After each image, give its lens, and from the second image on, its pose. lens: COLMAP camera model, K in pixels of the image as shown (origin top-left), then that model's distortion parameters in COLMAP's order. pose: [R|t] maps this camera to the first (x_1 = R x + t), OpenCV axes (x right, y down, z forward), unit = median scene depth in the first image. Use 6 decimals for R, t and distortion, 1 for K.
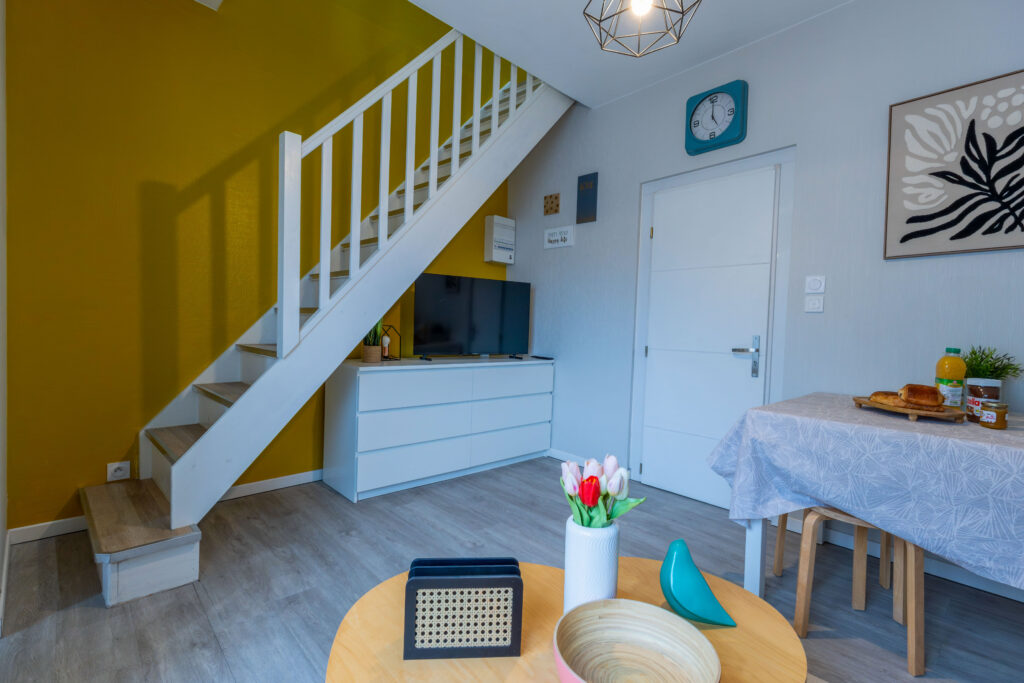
lens RADIAL K [[470.1, 0, 509.0], [0, 470.1, 340.1], [0, 0, 1]] dist [0.002260, 0.000389]
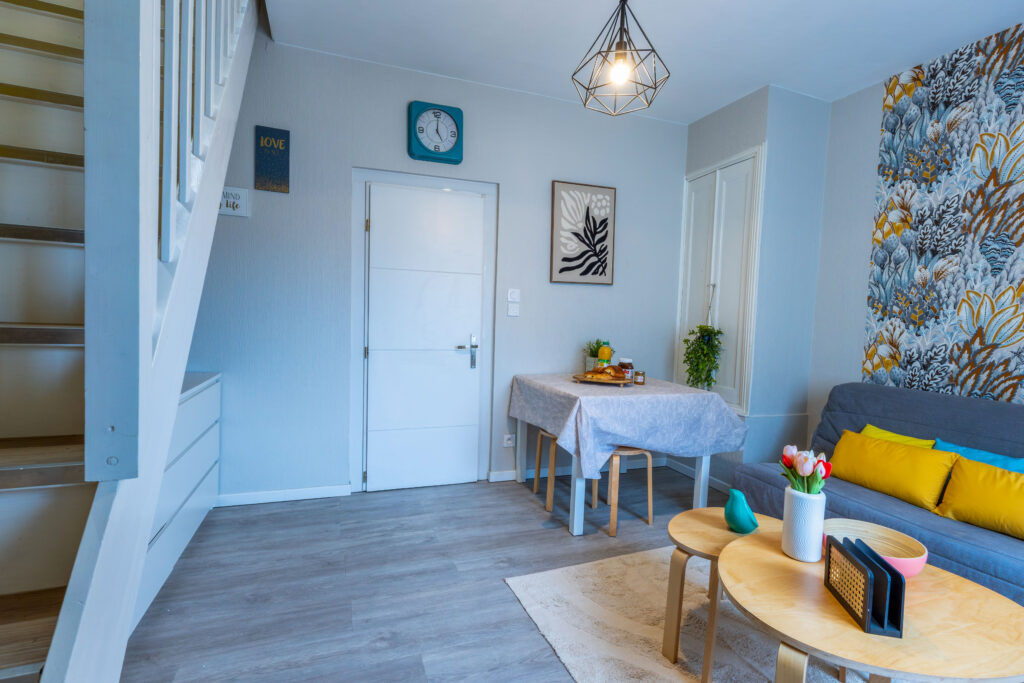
lens RADIAL K [[470.1, 0, 509.0], [0, 470.1, 340.1], [0, 0, 1]] dist [0.002260, 0.000389]
pose [[0.382965, -0.063589, 0.921572, -0.666992], [0.005262, 0.997762, 0.066660, -0.089450], [-0.923748, -0.020679, 0.382442, 0.549705]]
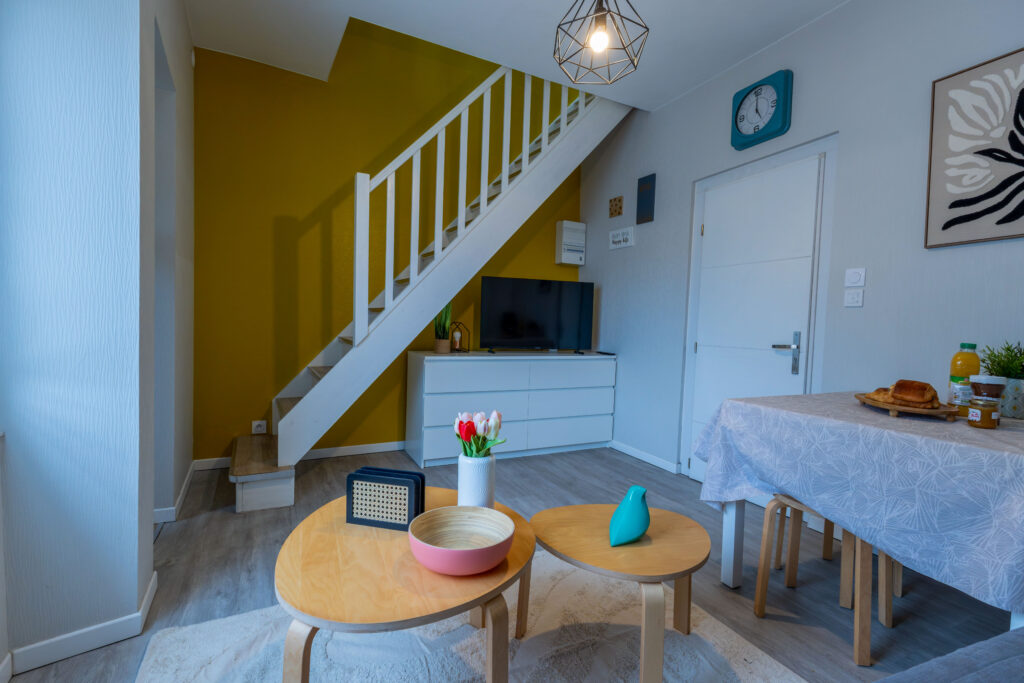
lens RADIAL K [[470.1, 0, 509.0], [0, 470.1, 340.1], [0, 0, 1]] dist [0.002260, 0.000389]
pose [[0.958124, 0.008856, -0.286218, 0.283638], [-0.008876, 0.999960, 0.001229, 0.014355], [0.286217, 0.001363, 0.958164, -0.121025]]
